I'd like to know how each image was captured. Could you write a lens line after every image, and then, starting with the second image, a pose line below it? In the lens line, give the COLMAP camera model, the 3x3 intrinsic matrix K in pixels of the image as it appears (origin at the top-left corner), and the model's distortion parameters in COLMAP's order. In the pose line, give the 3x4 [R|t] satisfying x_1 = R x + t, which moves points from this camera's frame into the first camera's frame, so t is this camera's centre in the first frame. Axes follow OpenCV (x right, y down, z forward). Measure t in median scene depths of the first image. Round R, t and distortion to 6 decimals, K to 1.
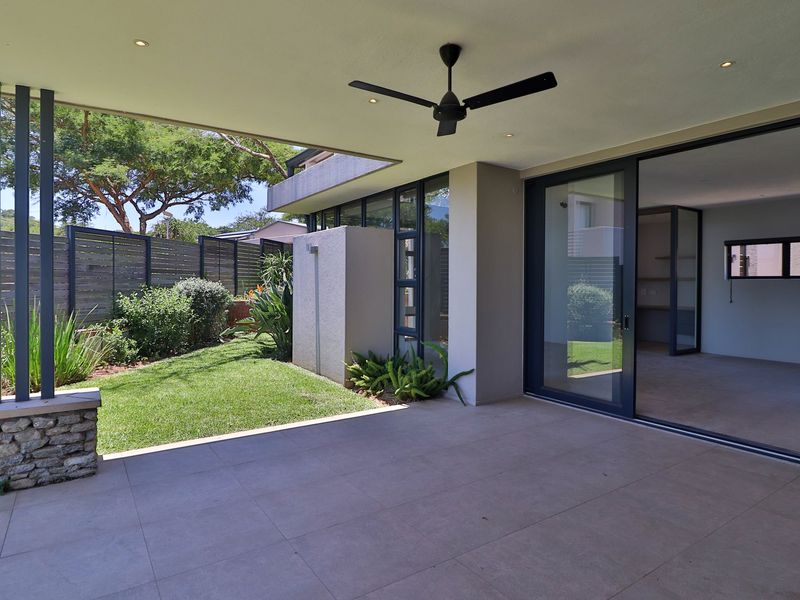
lens RADIAL K [[486.8, 0, 405.7], [0, 486.8, 289.9], [0, 0, 1]] dist [0.018497, -0.000291]
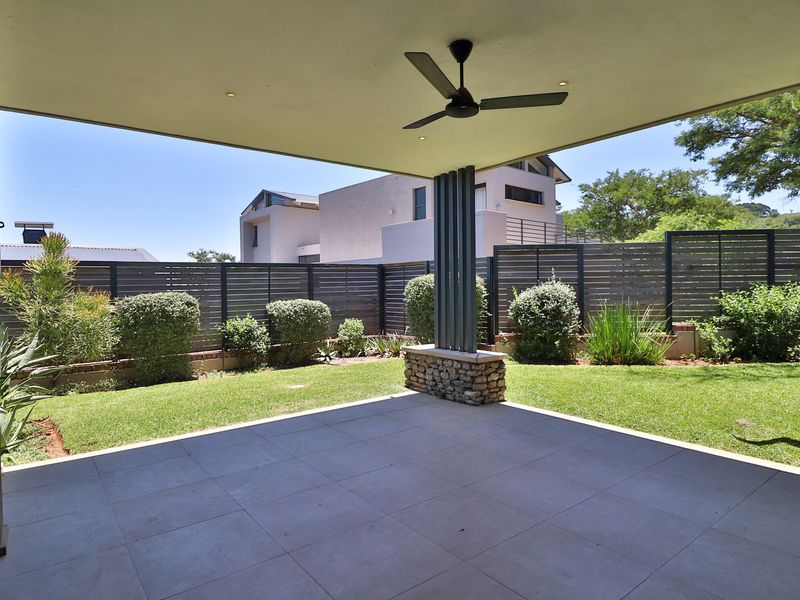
lens RADIAL K [[486.8, 0, 405.7], [0, 486.8, 289.9], [0, 0, 1]] dist [0.018497, -0.000291]
pose [[0.077512, 0.003525, -0.996985, 0.888470], [0.000129, 0.999994, 0.003546, 0.002489], [0.996991, -0.000404, 0.077511, 0.659335]]
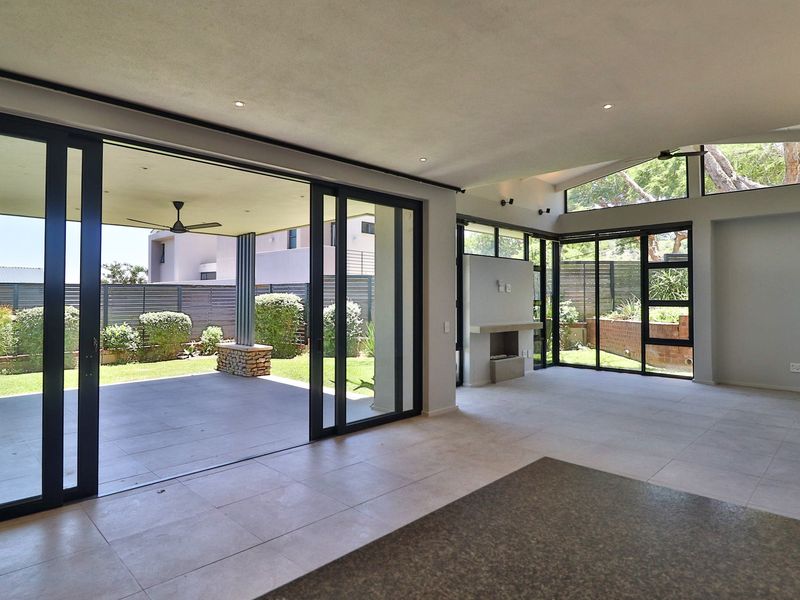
lens RADIAL K [[474.7, 0, 399.4], [0, 474.7, 288.4], [0, 0, 1]] dist [0.000504, -0.000772]
pose [[0.205802, -0.023251, -0.978318, 1.993456], [-0.011541, 0.999591, -0.026184, -0.037230], [0.978526, 0.016679, 0.205449, 1.261734]]
